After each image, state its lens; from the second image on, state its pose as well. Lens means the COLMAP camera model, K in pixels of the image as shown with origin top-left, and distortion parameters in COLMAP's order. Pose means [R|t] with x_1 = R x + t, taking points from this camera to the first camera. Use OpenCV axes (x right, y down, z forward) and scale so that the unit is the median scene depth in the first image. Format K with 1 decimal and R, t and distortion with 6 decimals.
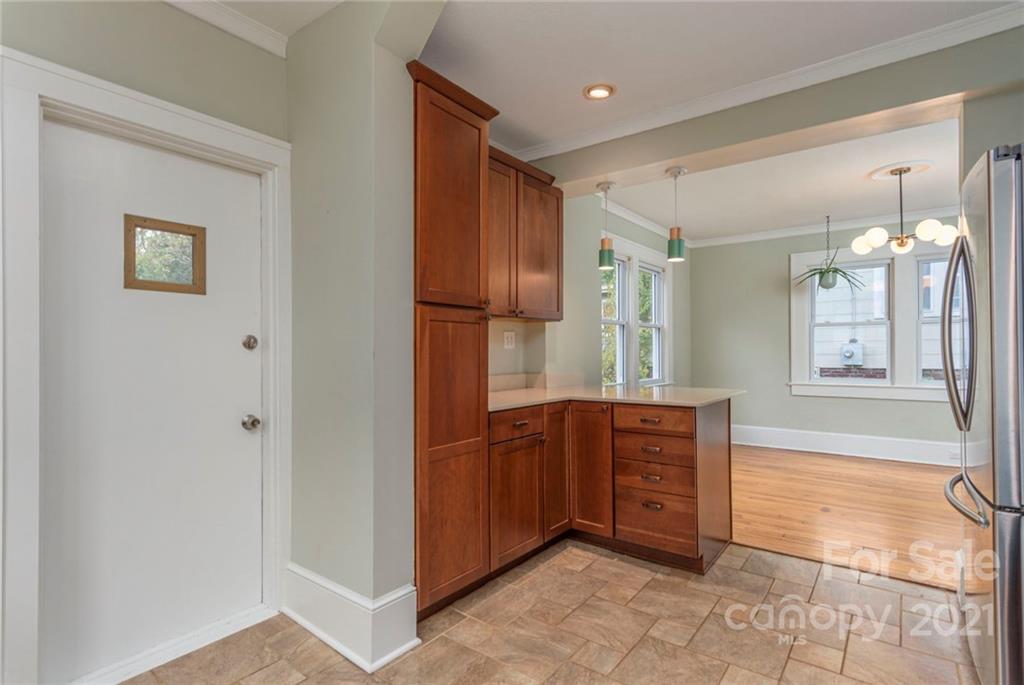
lens RADIAL K [[508.8, 0, 509.0], [0, 508.8, 346.6], [0, 0, 1]] dist [0.011580, 0.000148]
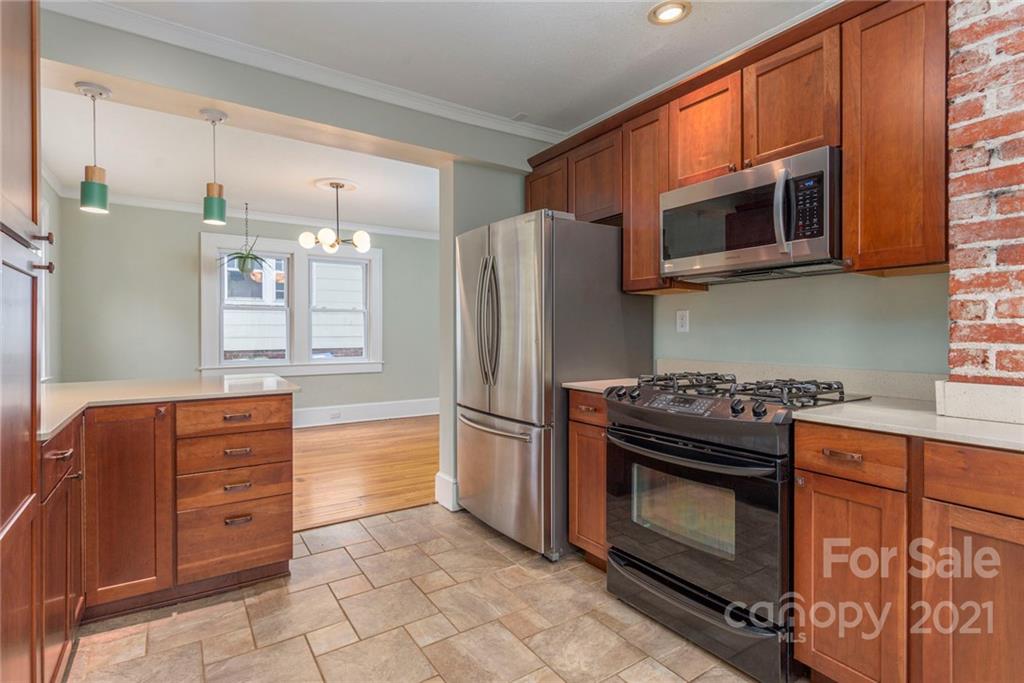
lens RADIAL K [[508.8, 0, 509.9], [0, 508.8, 335.7], [0, 0, 1]] dist [0.011580, 0.000148]
pose [[0.321817, 0.000375, 0.946802, -0.336989], [-0.009239, 0.999954, 0.002744, 0.007774], [-0.946757, -0.009631, 0.321806, 0.304727]]
